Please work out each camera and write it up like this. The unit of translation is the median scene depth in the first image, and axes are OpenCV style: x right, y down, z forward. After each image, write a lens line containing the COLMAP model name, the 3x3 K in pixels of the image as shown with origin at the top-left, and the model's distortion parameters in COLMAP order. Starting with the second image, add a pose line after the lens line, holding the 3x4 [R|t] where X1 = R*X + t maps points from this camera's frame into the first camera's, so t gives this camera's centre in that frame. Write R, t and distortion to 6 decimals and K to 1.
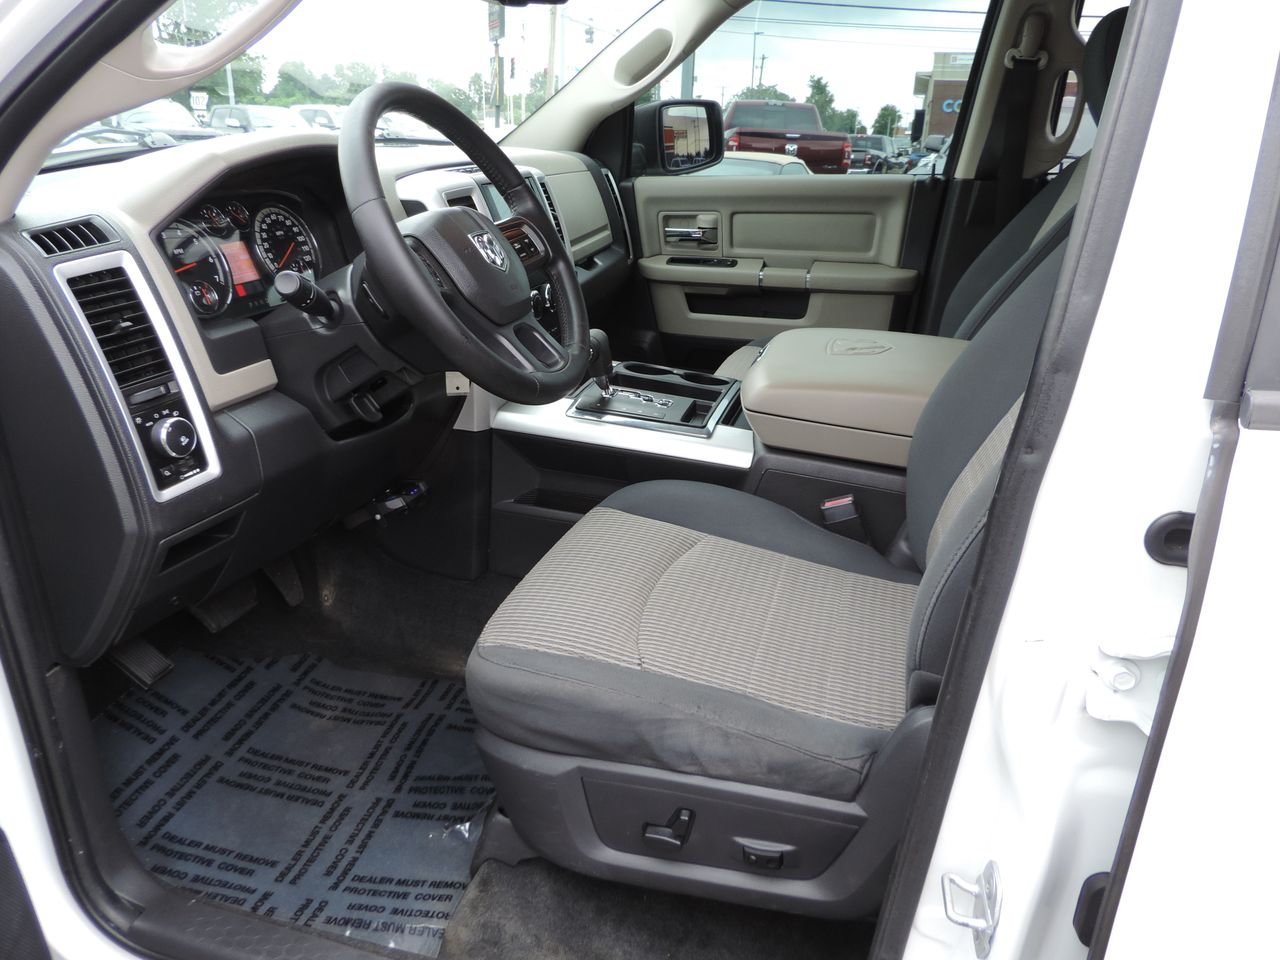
lens RADIAL K [[922.5, 0, 640.0], [0, 922.5, 480.0], [0, 0, 1]] dist [-0.000745, -0.000608]
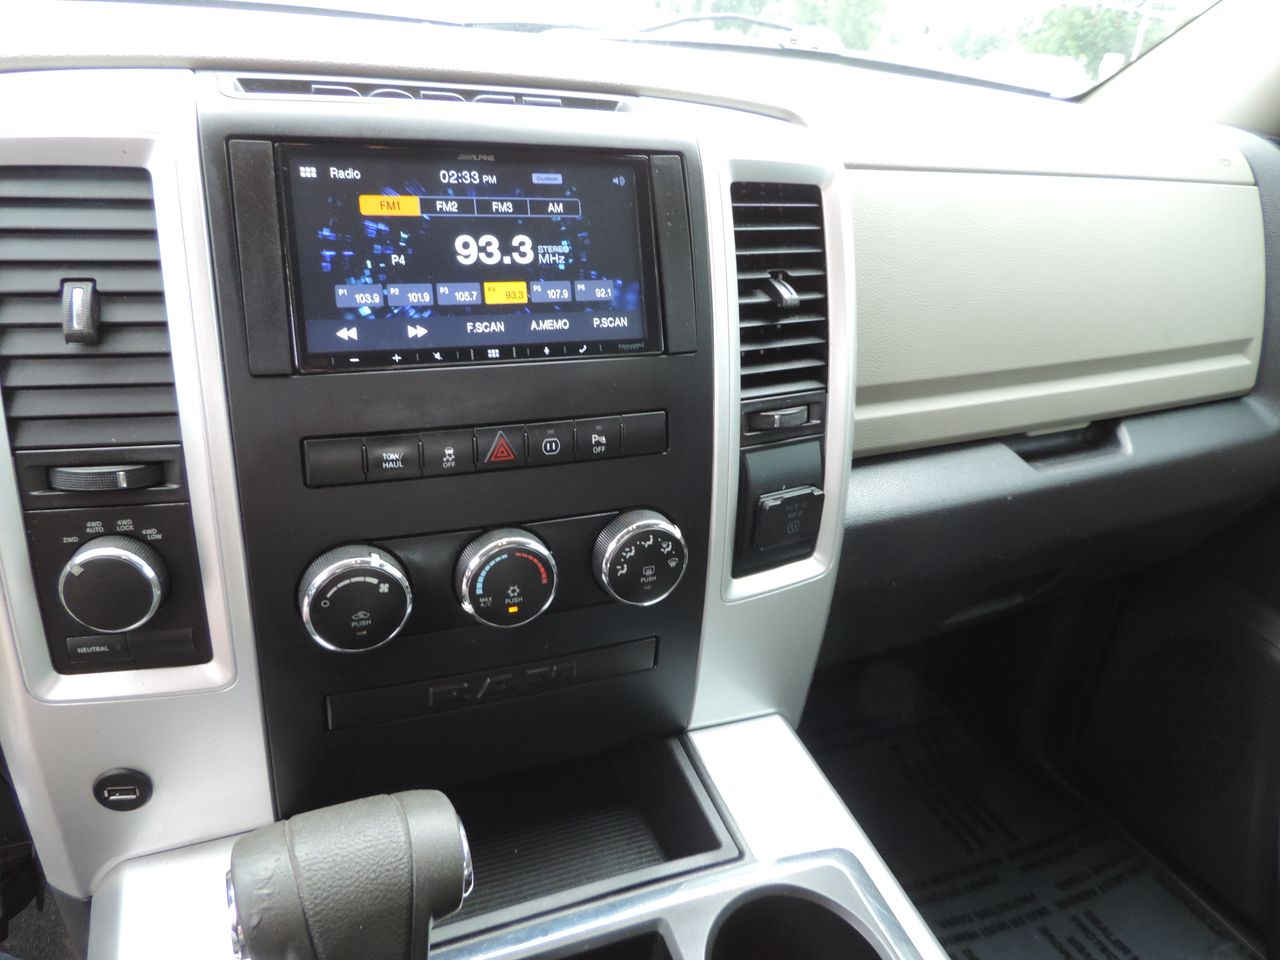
lens RADIAL K [[921.7, 0, 643.1], [0, 921.7, 468.4], [0, 0, 1]] dist [-0.002076, 0.001559]
pose [[0.636320, 0.360757, -0.681873, 0.107690], [-0.350006, 0.922711, 0.161554, -0.293610], [0.687454, 0.135859, 0.713407, 0.841783]]
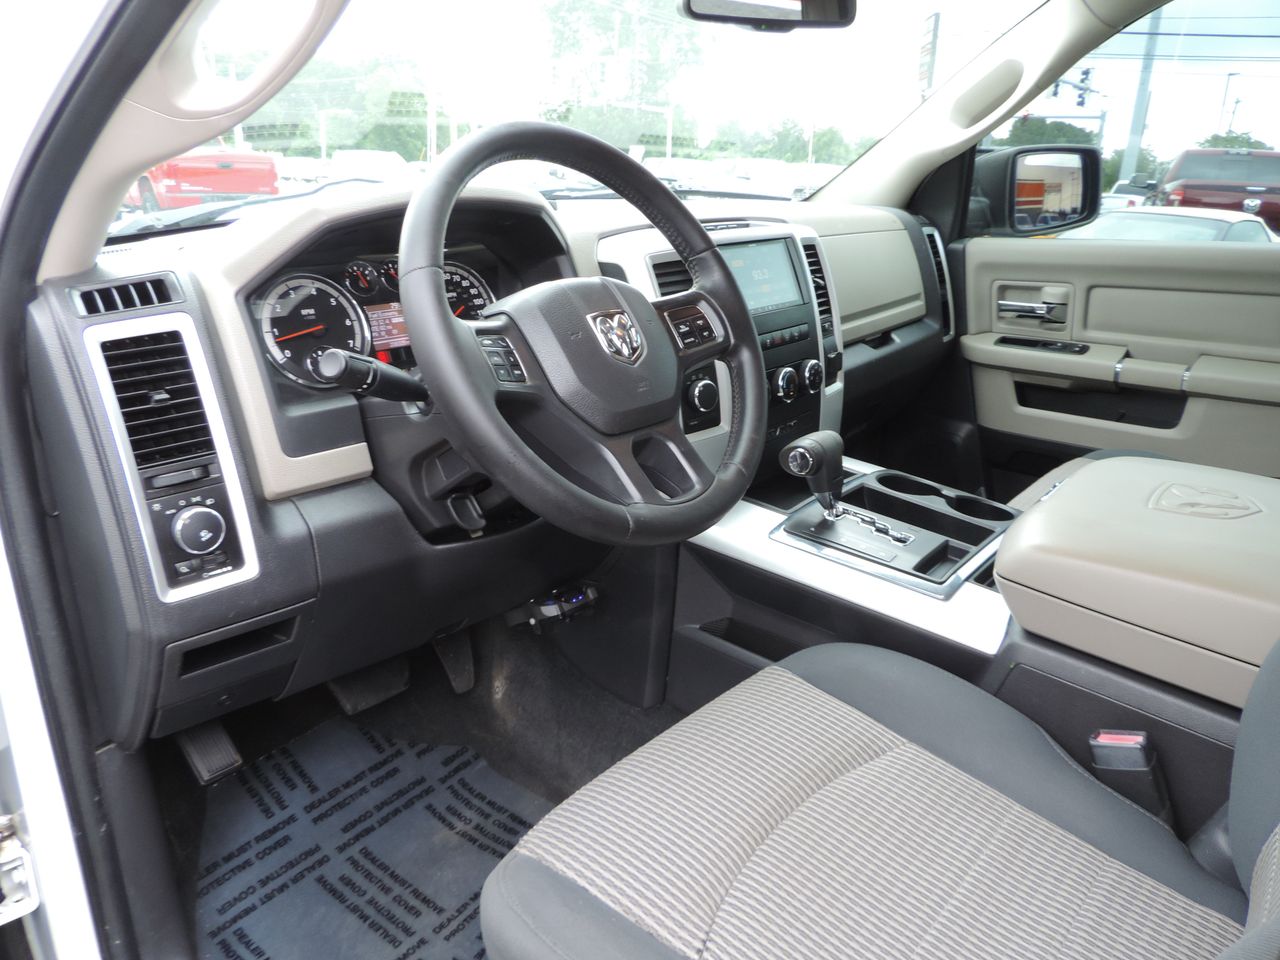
lens RADIAL K [[913.7, 0, 633.7], [0, 913.7, 481.6], [0, 0, 1]] dist [-0.013593, -0.003095]
pose [[0.904920, 0.129885, -0.405277, 0.122155], [-0.149132, 0.988686, -0.016130, -0.082762], [0.398596, 0.075036, 0.914052, 0.228823]]
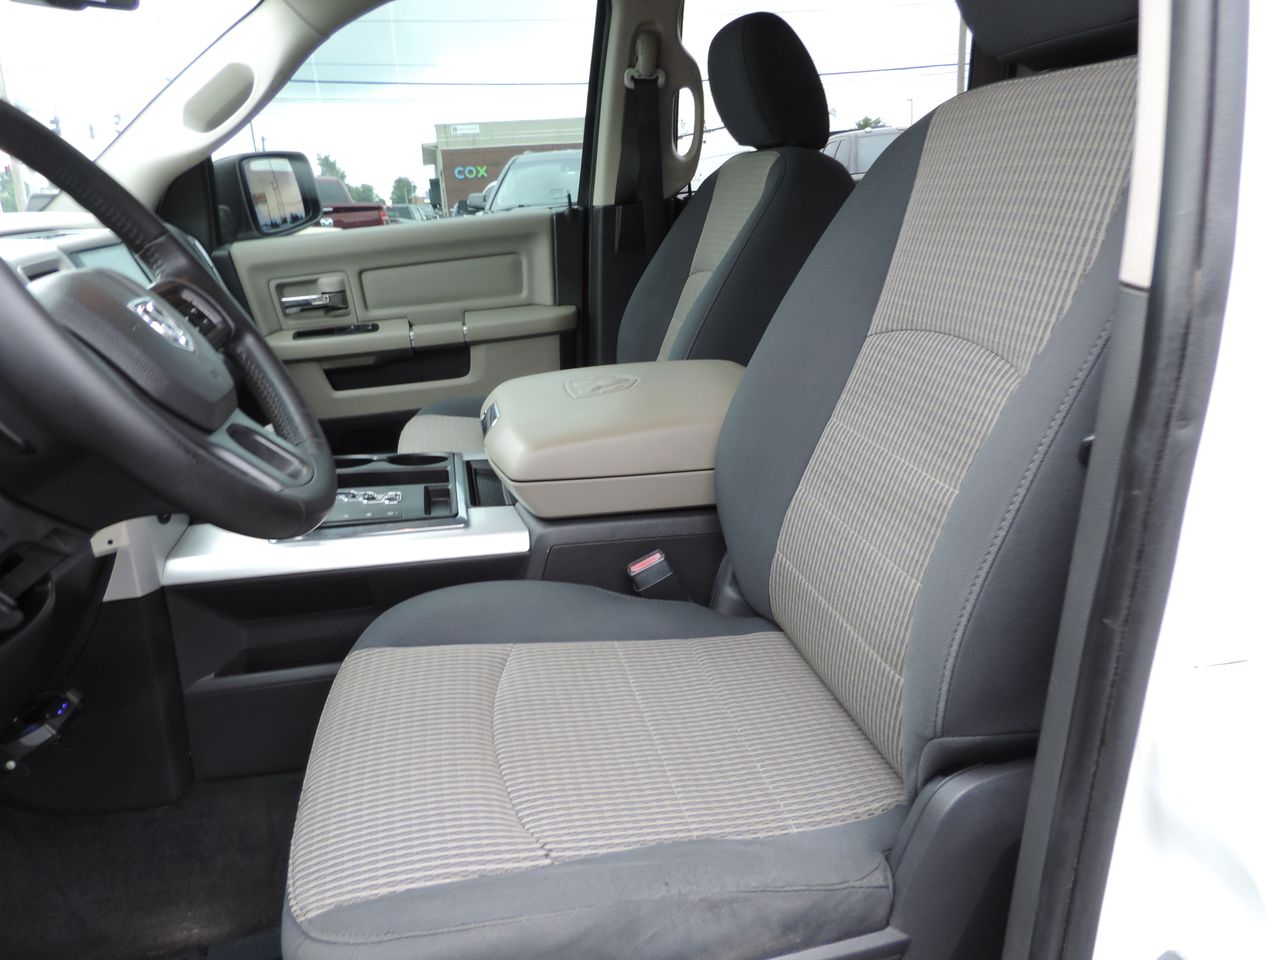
lens RADIAL K [[919.1, 0, 640.6], [0, 919.1, 484.2], [0, 0, 1]] dist [-0.002649, -0.023749]
pose [[0.876888, -0.216575, 0.429142, -0.119647], [0.244520, 0.969589, -0.010317, -0.033644], [-0.413857, 0.113981, 0.903178, 0.202682]]
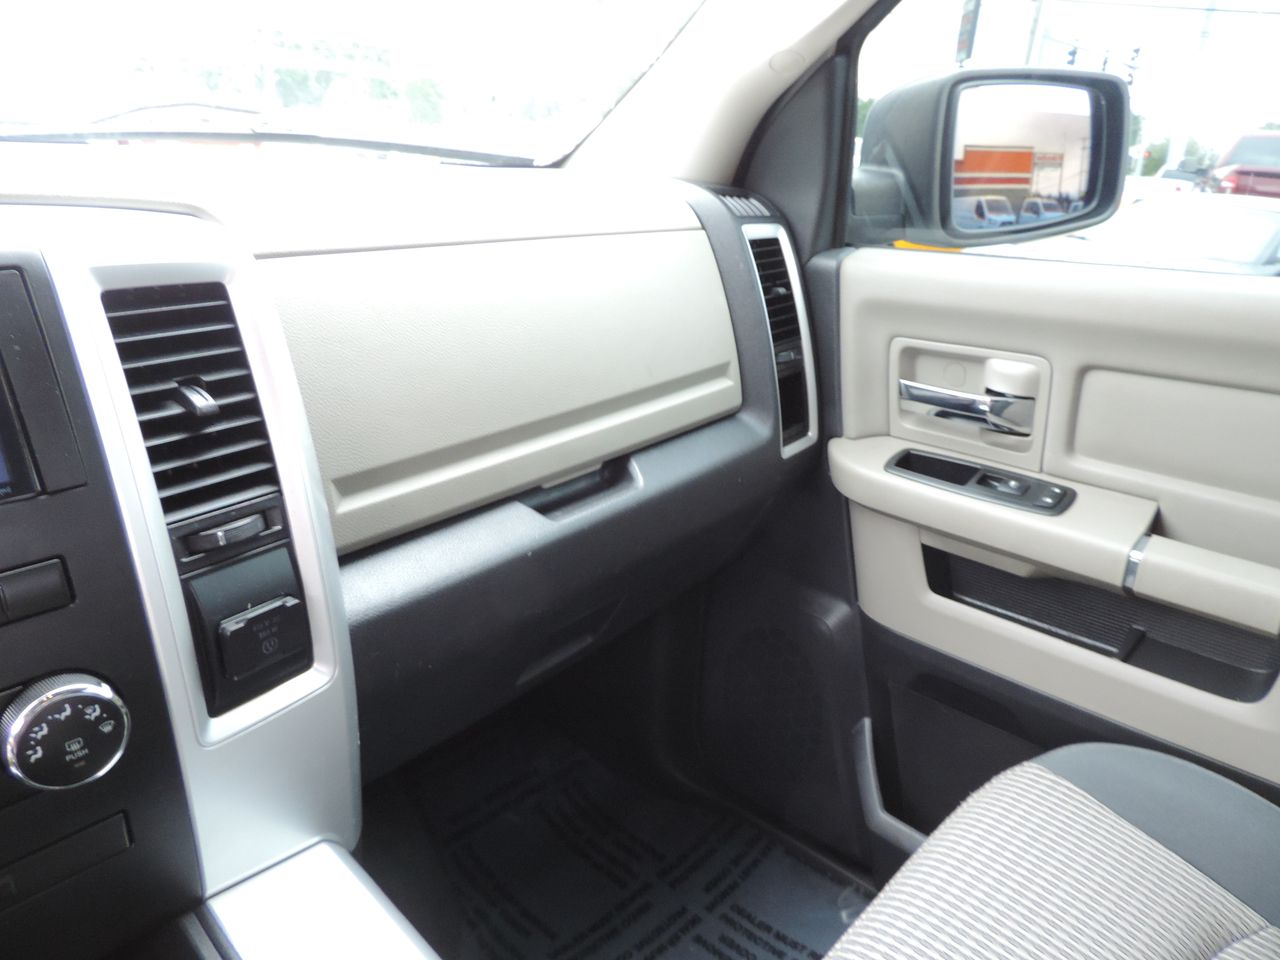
lens RADIAL K [[922.5, 0, 640.0], [0, 922.5, 480.0], [0, 0, 1]] dist [-0.000745, -0.000608]
pose [[0.893181, 0.171171, -0.415847, 0.149626], [-0.183902, 0.982898, 0.009583, -0.318156], [0.410376, 0.067916, 0.909384, 0.885763]]
